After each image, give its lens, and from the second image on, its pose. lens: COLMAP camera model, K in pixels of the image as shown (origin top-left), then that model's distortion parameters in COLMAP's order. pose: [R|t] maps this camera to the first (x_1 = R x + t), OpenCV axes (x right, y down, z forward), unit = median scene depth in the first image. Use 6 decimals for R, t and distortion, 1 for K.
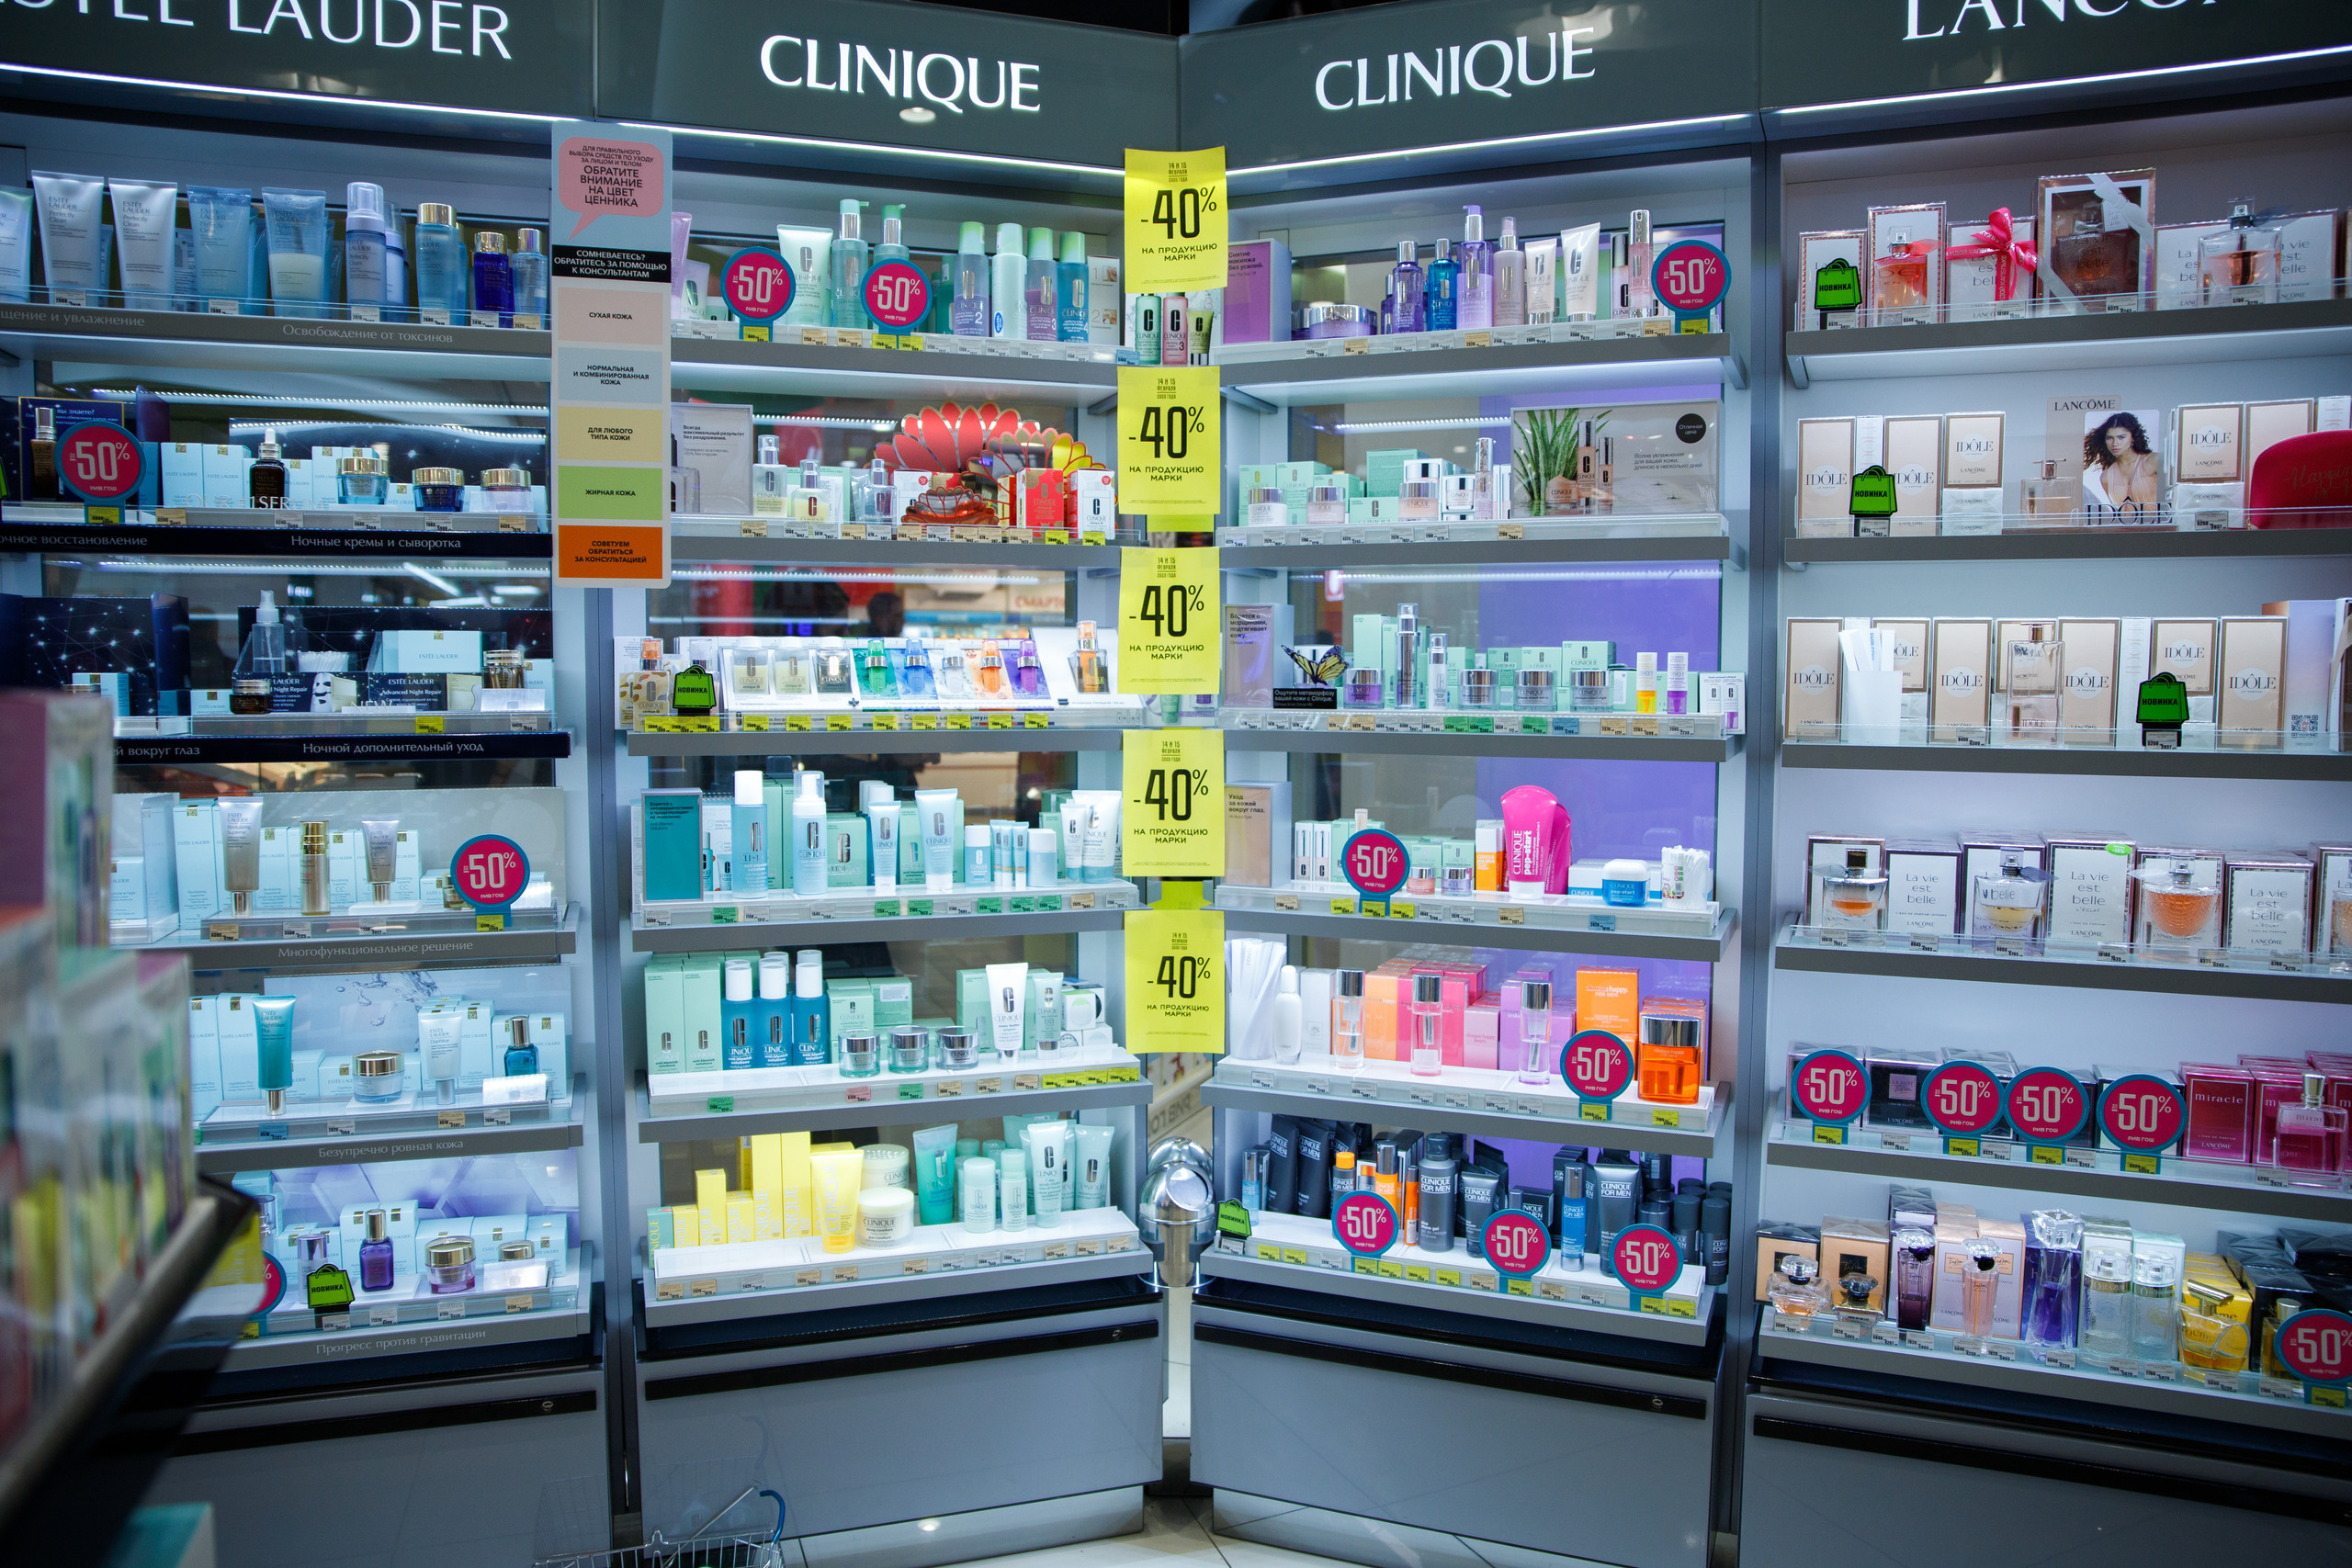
lens RADIAL K [[1679.2, 0, 1166.5], [0, 1679.2, 807.9], [0, 0, 1]] dist [-0.125560, 0.078547]
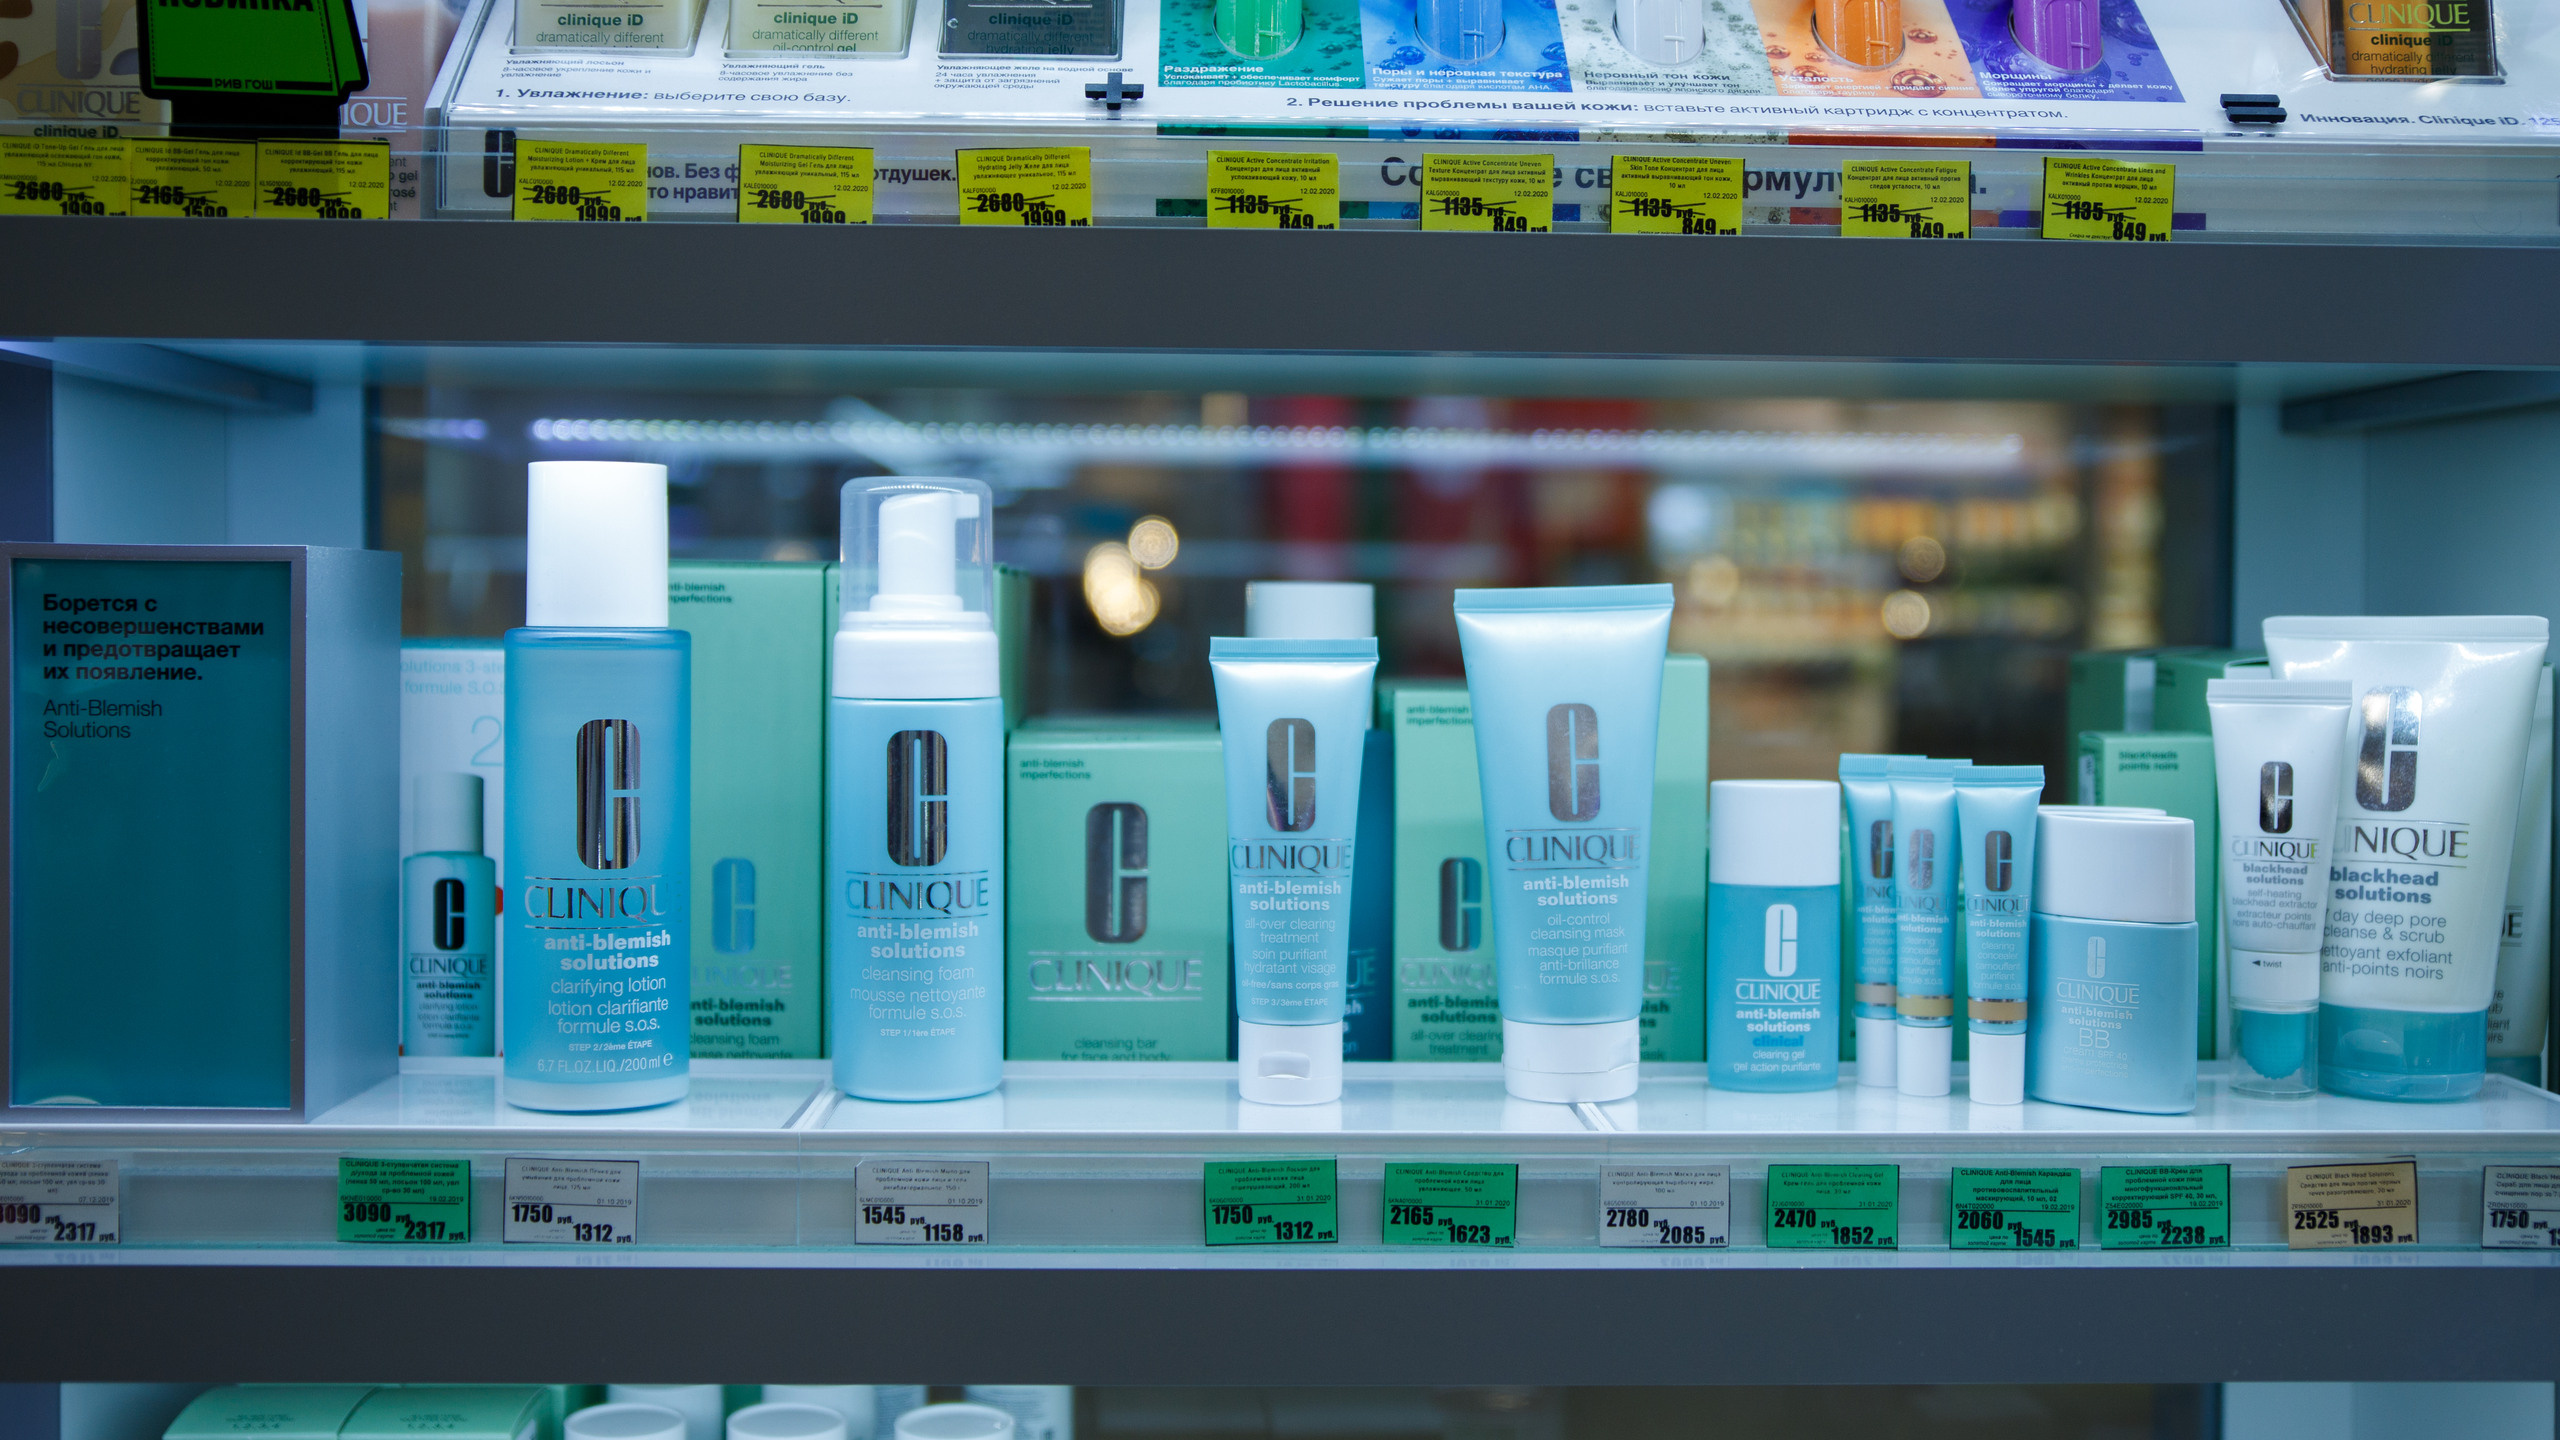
lens RADIAL K [[2804.0, 0, 1282.0], [0, 2804.0, 709.3], [0, 0, 1]] dist [-0.027060, 0.000000]
pose [[0.956118, 0.012726, -0.292706, -0.077639], [-0.027188, 0.998599, -0.045392, 0.020362], [0.291718, 0.051358, 0.955125, 0.722840]]
